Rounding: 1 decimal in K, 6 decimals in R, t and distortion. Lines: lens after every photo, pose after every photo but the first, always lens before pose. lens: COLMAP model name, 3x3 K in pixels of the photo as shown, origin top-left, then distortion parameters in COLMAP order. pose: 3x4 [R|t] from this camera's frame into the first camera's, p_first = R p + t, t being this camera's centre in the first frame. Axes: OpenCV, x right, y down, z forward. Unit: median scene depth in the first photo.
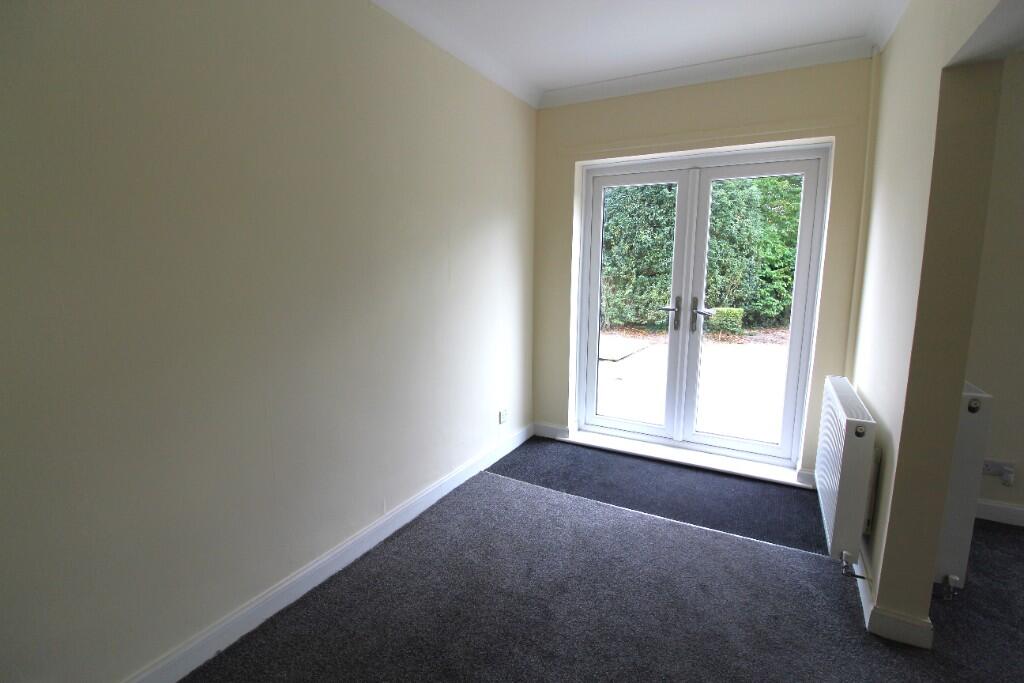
lens RADIAL K [[471.2, 0, 512.0], [0, 471.2, 341.5], [0, 0, 1]] dist [-0.035319, -0.000123]
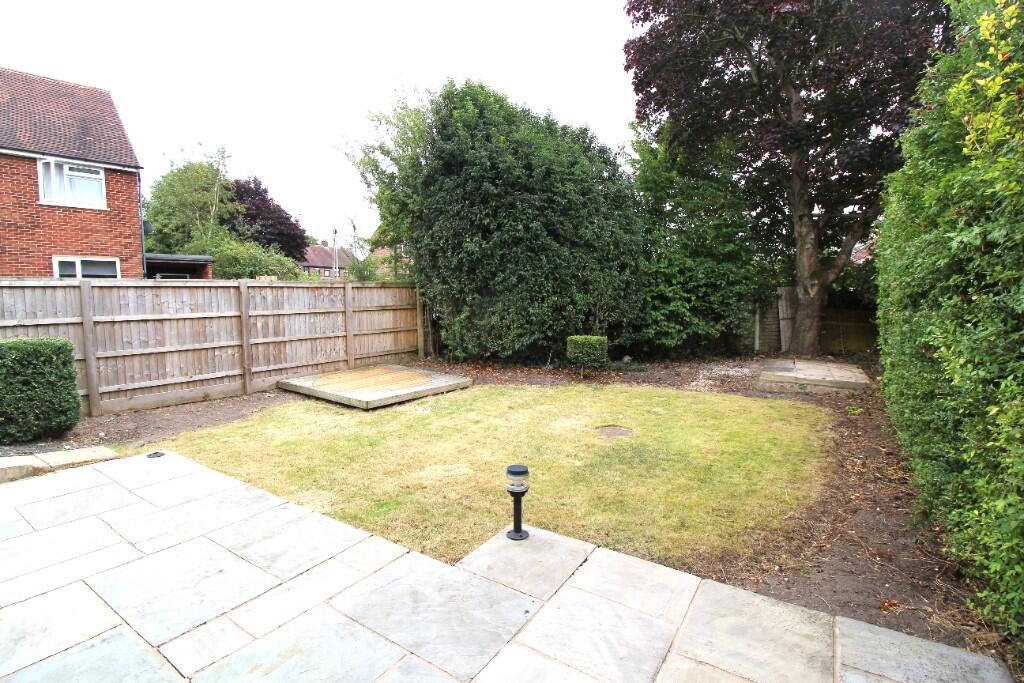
lens RADIAL K [[471.2, 0, 512.0], [0, 471.2, 341.5], [0, 0, 1]] dist [-0.035319, -0.000123]
pose [[0.996816, 0.001972, -0.079715, 0.394941], [-0.006053, 0.998681, -0.050988, -0.023396], [0.079510, 0.051308, 0.995513, 0.225054]]
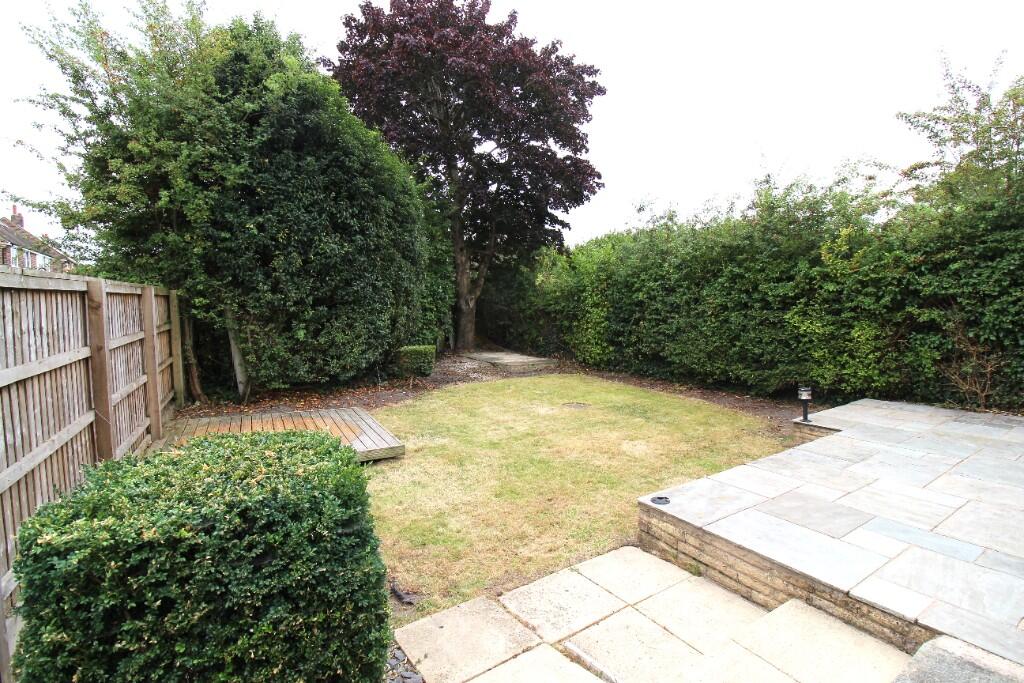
lens RADIAL K [[471.2, 0, 512.0], [0, 471.2, 341.5], [0, 0, 1]] dist [-0.035319, -0.000123]
pose [[0.479866, -0.071716, 0.874406, -0.156287], [0.135351, 0.990773, 0.006980, -0.063633], [-0.866838, 0.115002, 0.485146, 0.471070]]
